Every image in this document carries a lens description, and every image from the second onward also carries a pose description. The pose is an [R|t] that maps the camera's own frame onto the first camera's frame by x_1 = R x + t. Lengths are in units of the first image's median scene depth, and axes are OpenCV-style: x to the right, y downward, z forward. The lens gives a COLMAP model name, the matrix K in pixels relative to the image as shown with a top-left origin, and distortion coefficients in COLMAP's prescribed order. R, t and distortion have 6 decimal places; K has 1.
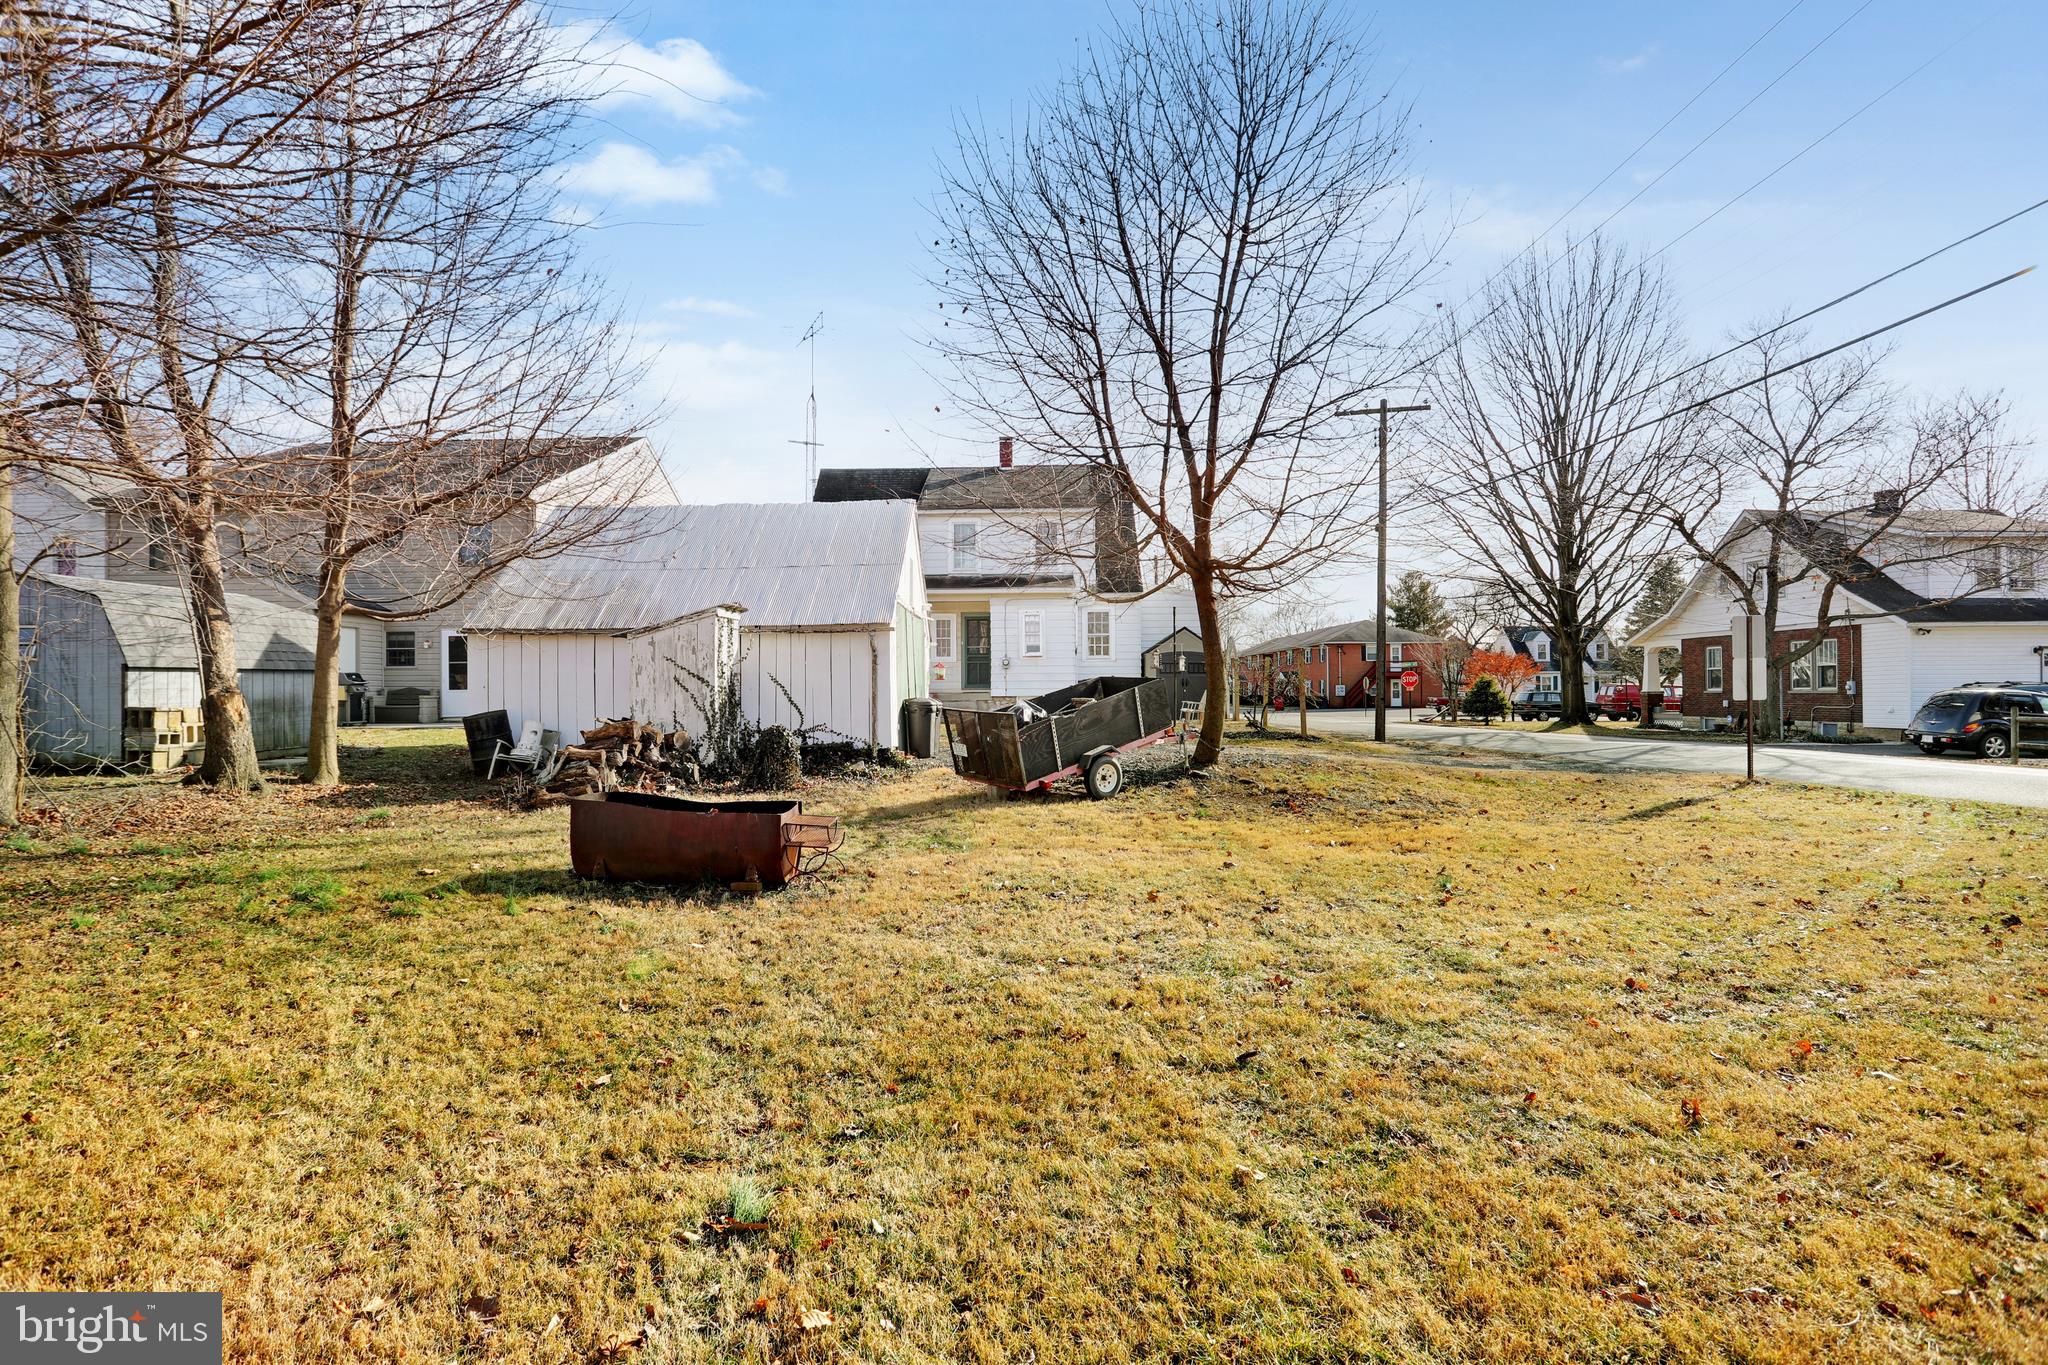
lens RADIAL K [[1089.4, 0, 1024.0], [0, 1089.4, 682.5], [0, 0, 1]] dist [-0.002593, -0.000527]
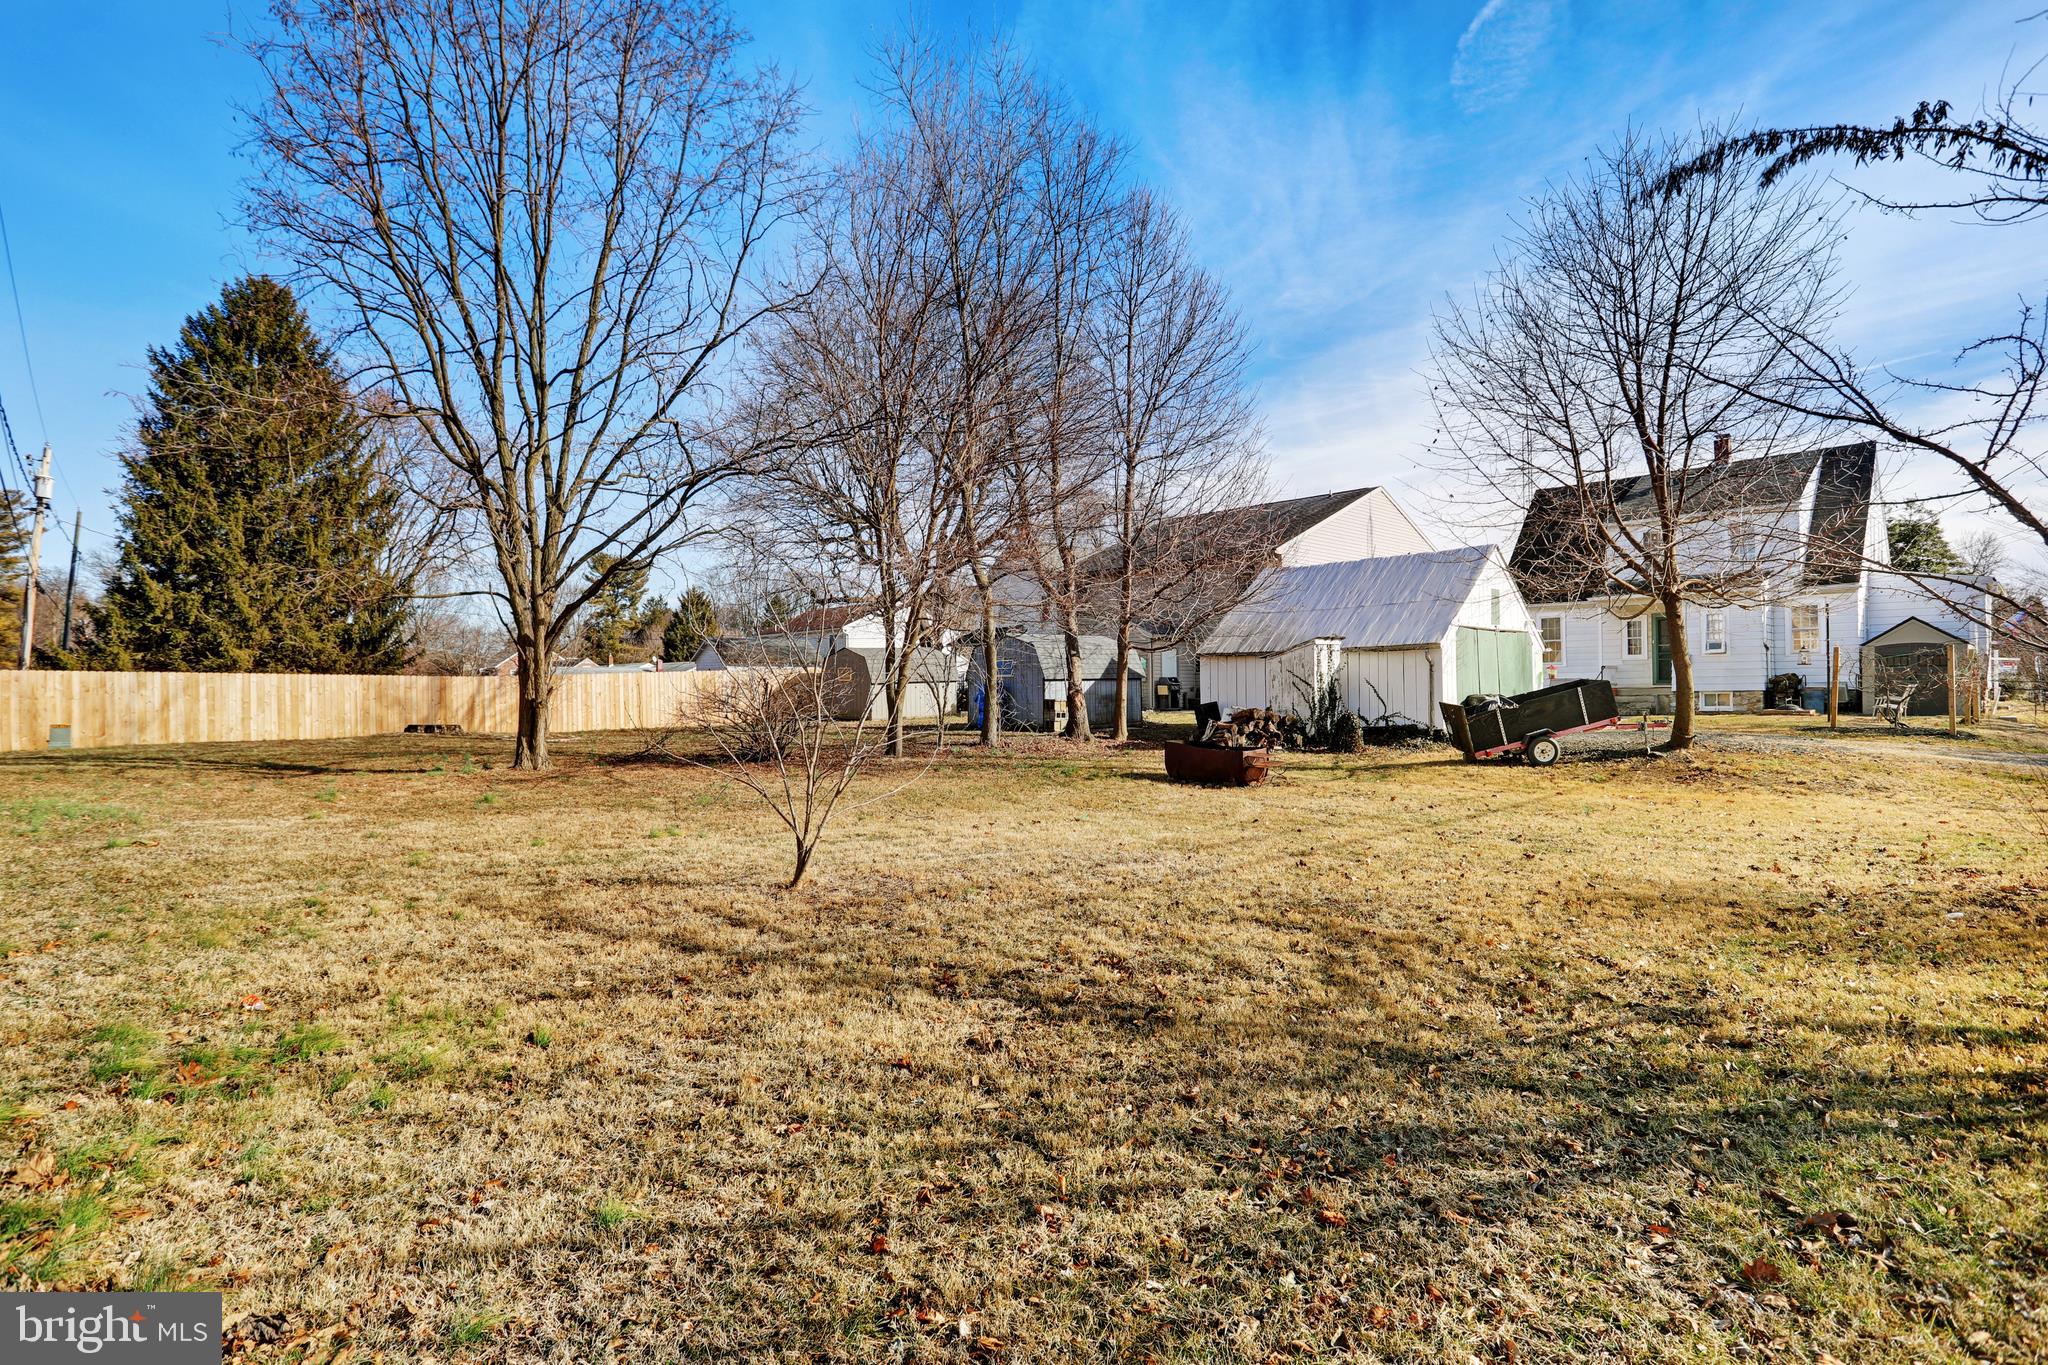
lens RADIAL K [[1006.0, 0, 1024.0], [0, 1006.0, 682.5], [0, 0, 1]] dist [0.000264, 0.000017]
pose [[0.725774, -0.007917, -0.687887, 0.442221], [0.012838, 0.999916, 0.002037, -0.012941], [0.687813, -0.010309, 0.725815, -0.391797]]
